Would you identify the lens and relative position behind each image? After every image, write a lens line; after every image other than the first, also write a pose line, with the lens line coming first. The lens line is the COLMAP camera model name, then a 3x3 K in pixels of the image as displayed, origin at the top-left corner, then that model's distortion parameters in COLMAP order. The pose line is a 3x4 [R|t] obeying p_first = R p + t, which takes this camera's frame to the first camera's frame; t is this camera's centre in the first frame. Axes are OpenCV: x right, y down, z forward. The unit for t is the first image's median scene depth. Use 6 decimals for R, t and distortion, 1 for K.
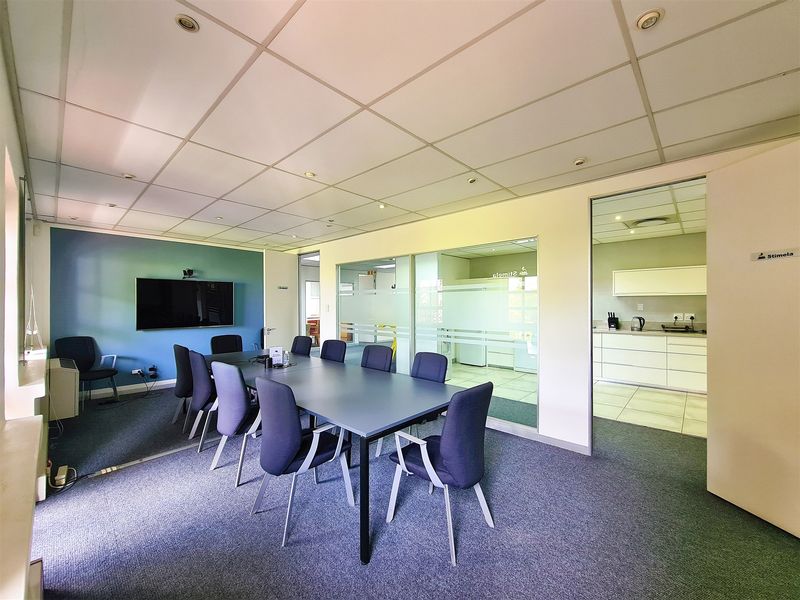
lens RADIAL K [[327.6, 0, 403.2], [0, 327.6, 303.4], [0, 0, 1]] dist [-0.000455, -0.000171]
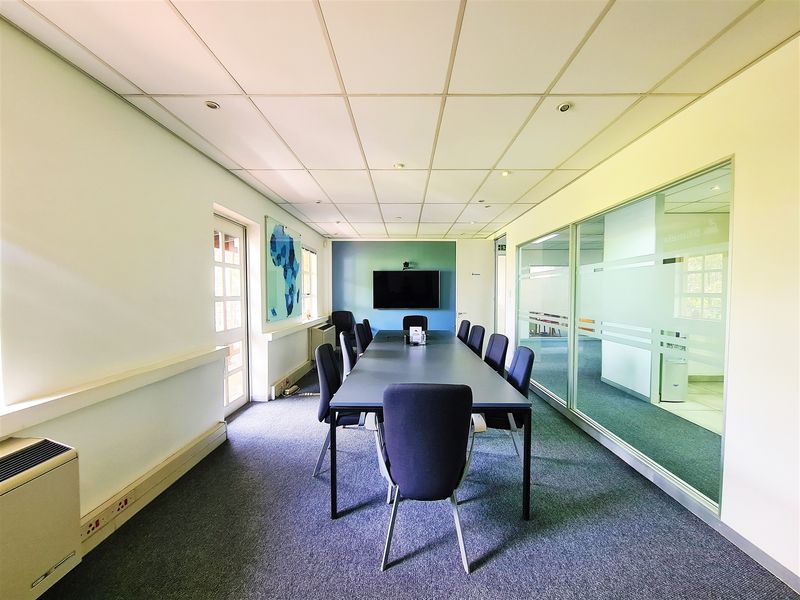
lens RADIAL K [[327.6, 0, 403.2], [0, 327.6, 303.4], [0, 0, 1]] dist [-0.000455, -0.000171]
pose [[0.669334, 0.027758, -0.742443, 0.291215], [-0.000186, 0.999308, 0.037194, 0.008403], [0.742961, -0.024758, 0.668876, 0.155036]]
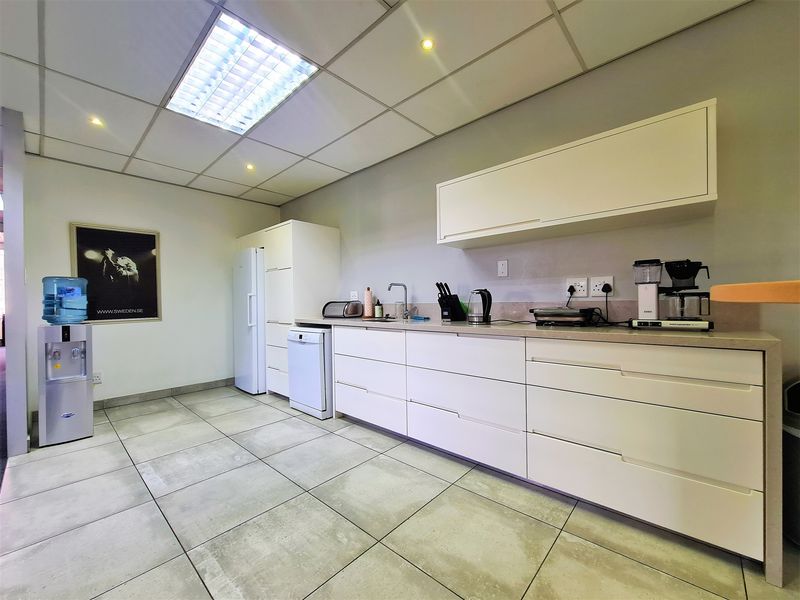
lens RADIAL K [[327.6, 0, 403.2], [0, 327.6, 303.4], [0, 0, 1]] dist [-0.000455, -0.000171]
pose [[0.999938, -0.011152, 0.000443, 0.667901], [0.011148, 0.999907, 0.007823, 0.058173], [-0.000530, -0.007817, 0.999969, 0.642289]]
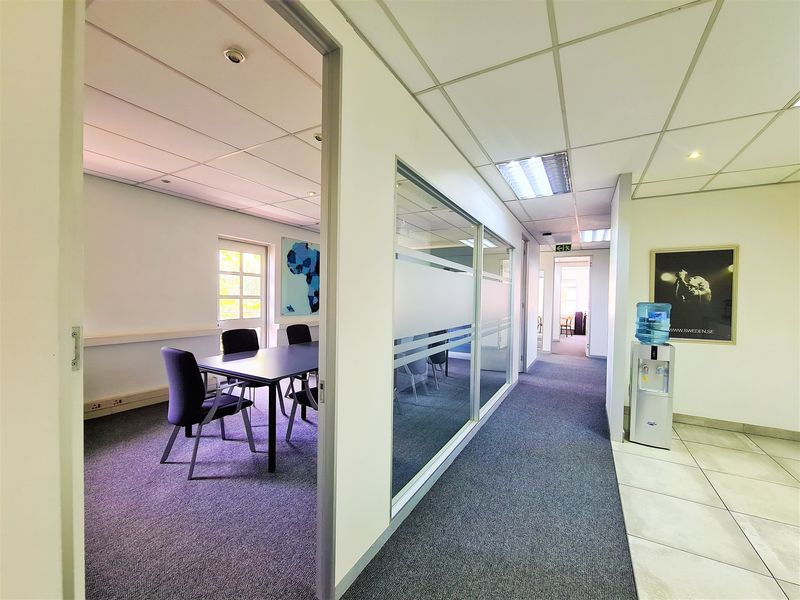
lens RADIAL K [[327.6, 0, 403.2], [0, 327.6, 303.4], [0, 0, 1]] dist [-0.000455, -0.000171]
pose [[0.223319, 0.024072, -0.974448, 0.614510], [-0.017060, 0.999638, 0.020784, 0.013951], [0.974596, 0.011983, 0.223649, 0.587023]]
